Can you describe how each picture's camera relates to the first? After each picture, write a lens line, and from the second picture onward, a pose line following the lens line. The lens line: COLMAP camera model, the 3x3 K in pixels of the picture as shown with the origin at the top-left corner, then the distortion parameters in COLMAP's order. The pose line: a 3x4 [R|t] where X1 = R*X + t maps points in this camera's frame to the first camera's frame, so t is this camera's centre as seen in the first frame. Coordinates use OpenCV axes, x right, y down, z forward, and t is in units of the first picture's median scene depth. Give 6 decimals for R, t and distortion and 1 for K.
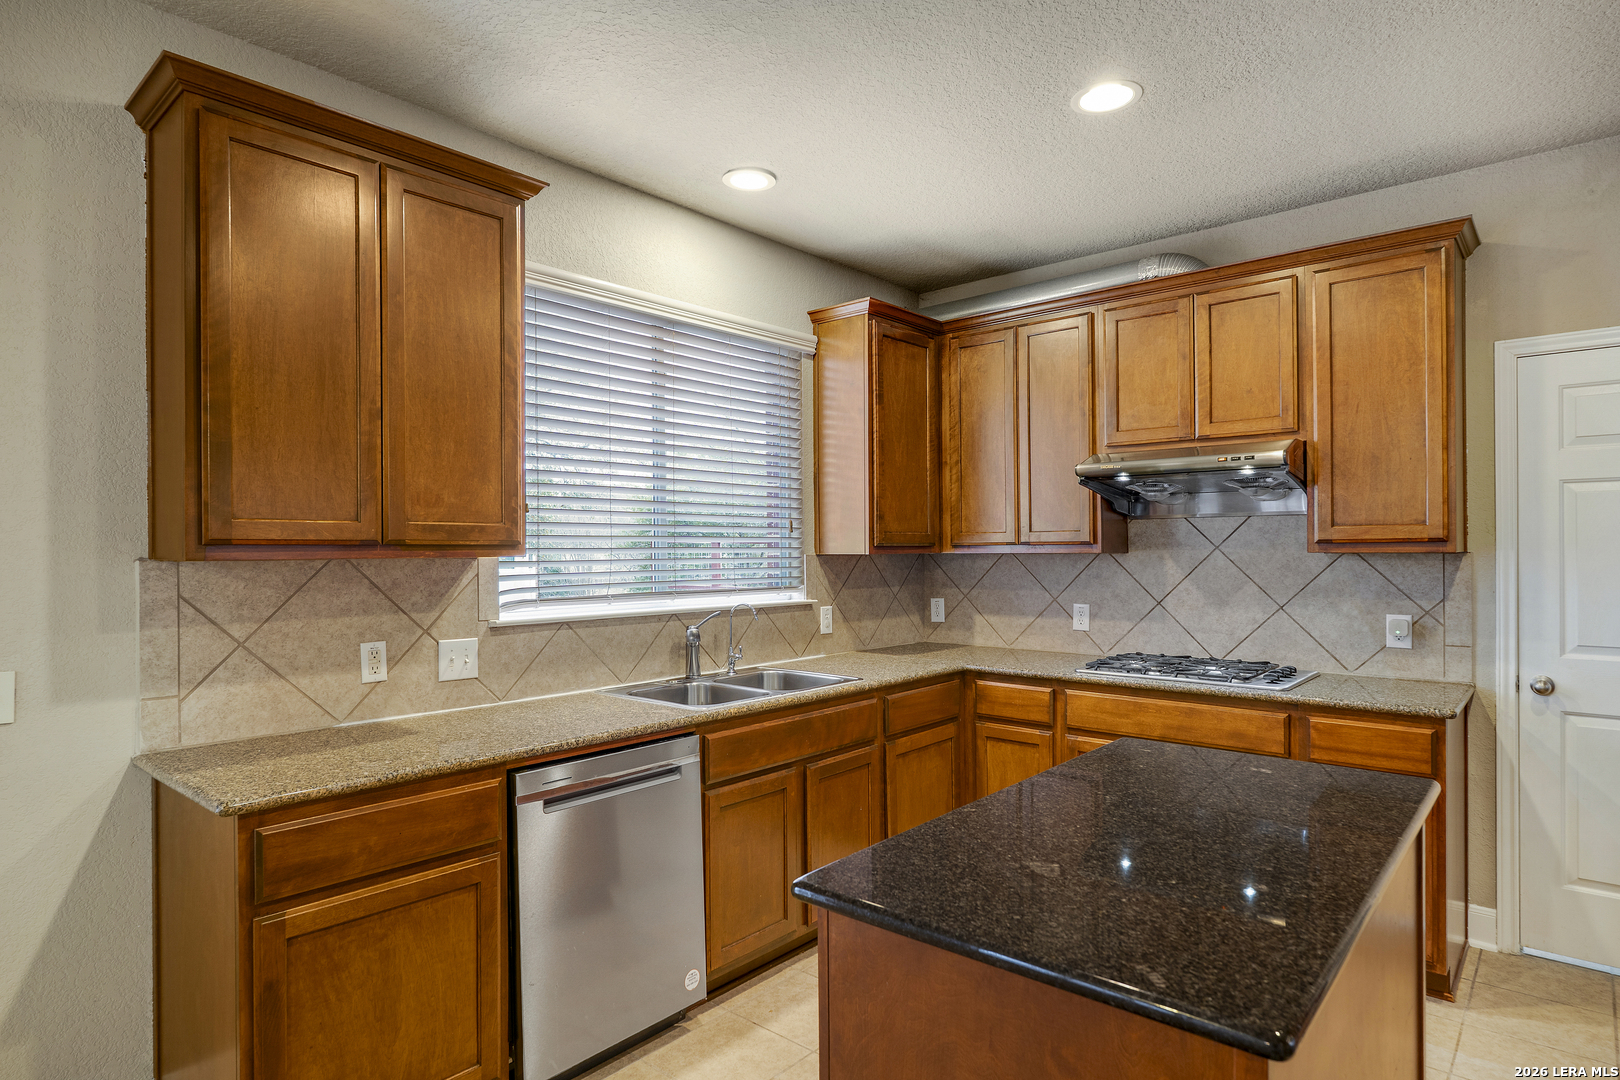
lens RADIAL K [[890.0, 0, 806.5], [0, 890.0, 547.2], [0, 0, 1]] dist [-0.000164, -0.000019]
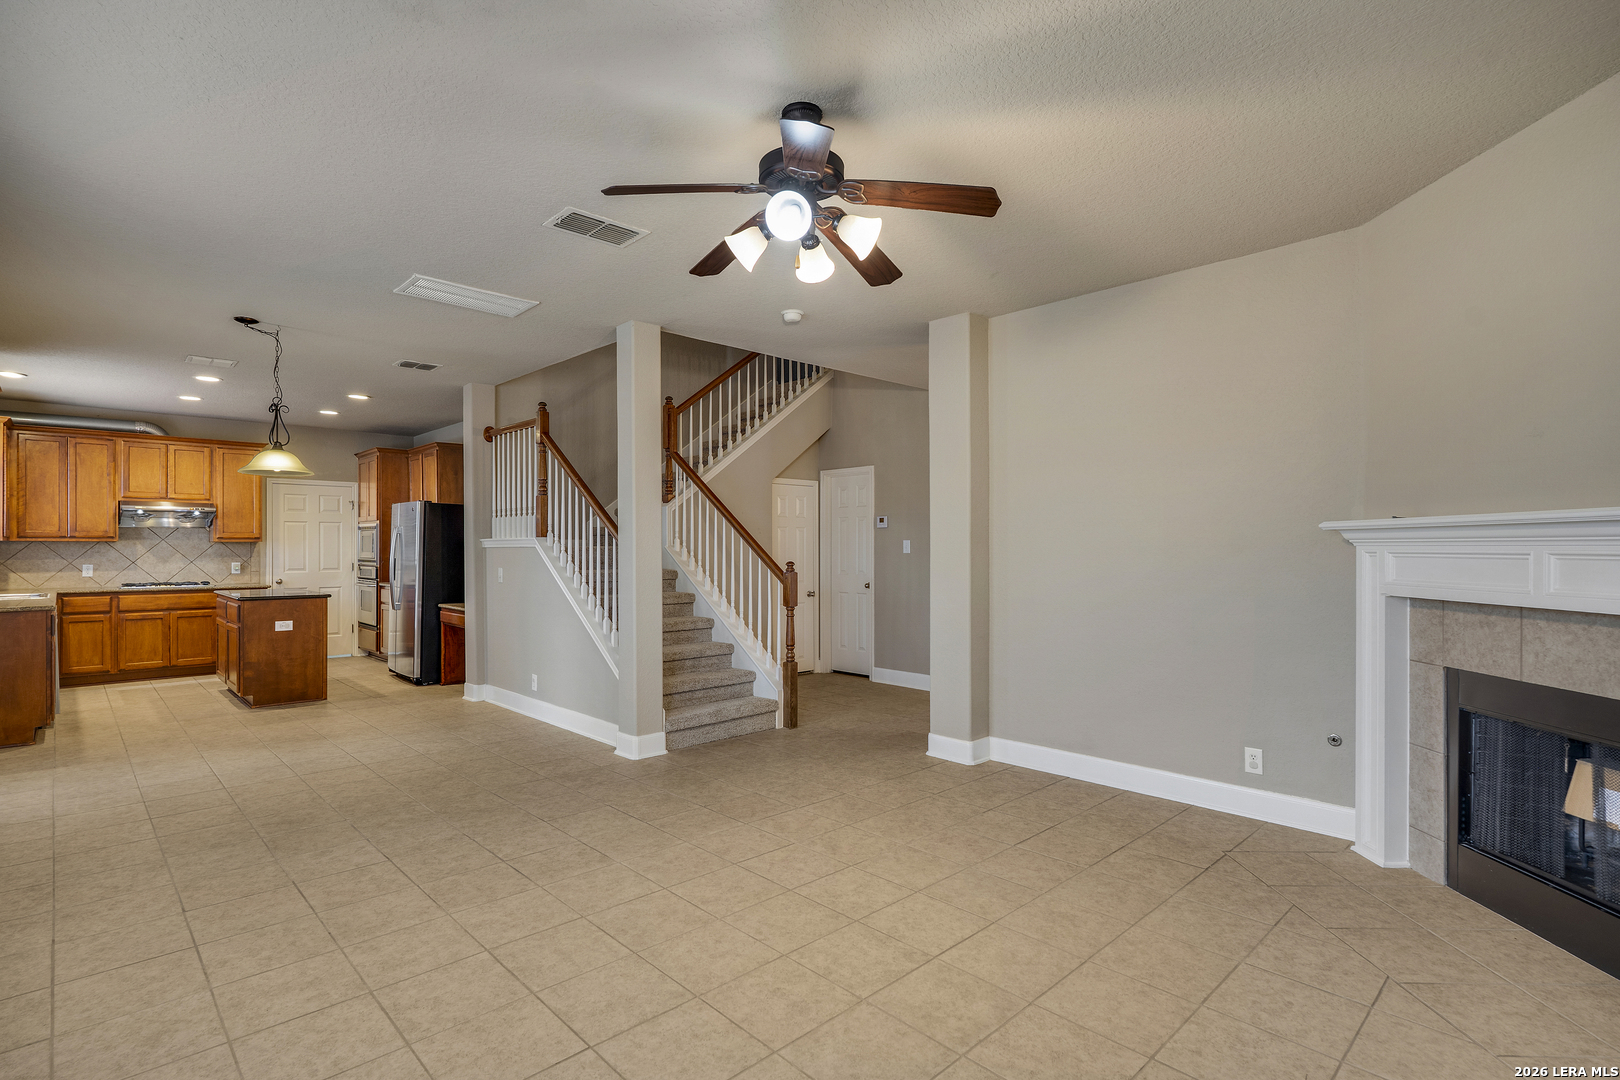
lens RADIAL K [[788.3, 0, 805.6], [0, 788.3, 544.5], [0, 0, 1]] dist [-0.003687, -0.000100]
pose [[0.095934, 0.009527, 0.995342, -1.732078], [-0.001626, 0.999954, -0.009415, 0.035019], [-0.995386, -0.000716, 0.095945, -1.131954]]
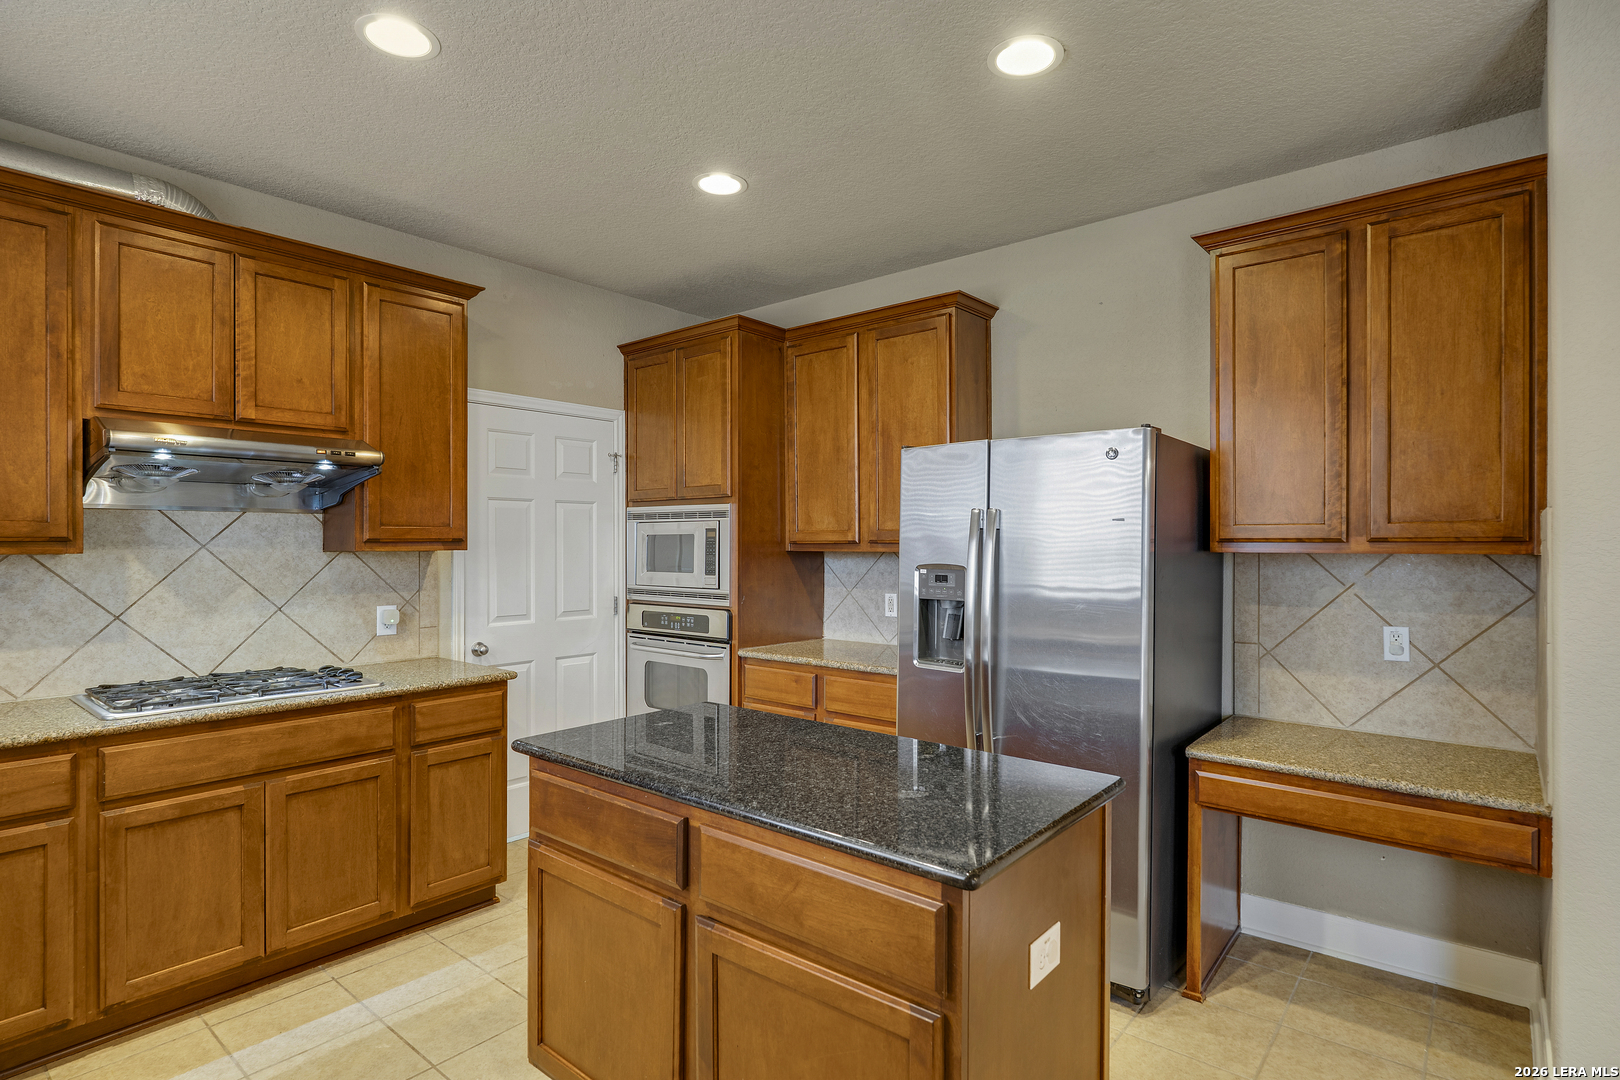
lens RADIAL K [[816.8, 0, 802.5], [0, 816.8, 543.6], [0, 0, 1]] dist [-0.003522, -0.000607]
pose [[-0.011532, 0.004100, 0.999925, -0.362502], [-0.000883, 0.999991, -0.004111, 0.000665], [-0.999933, -0.000930, -0.011528, 0.462424]]
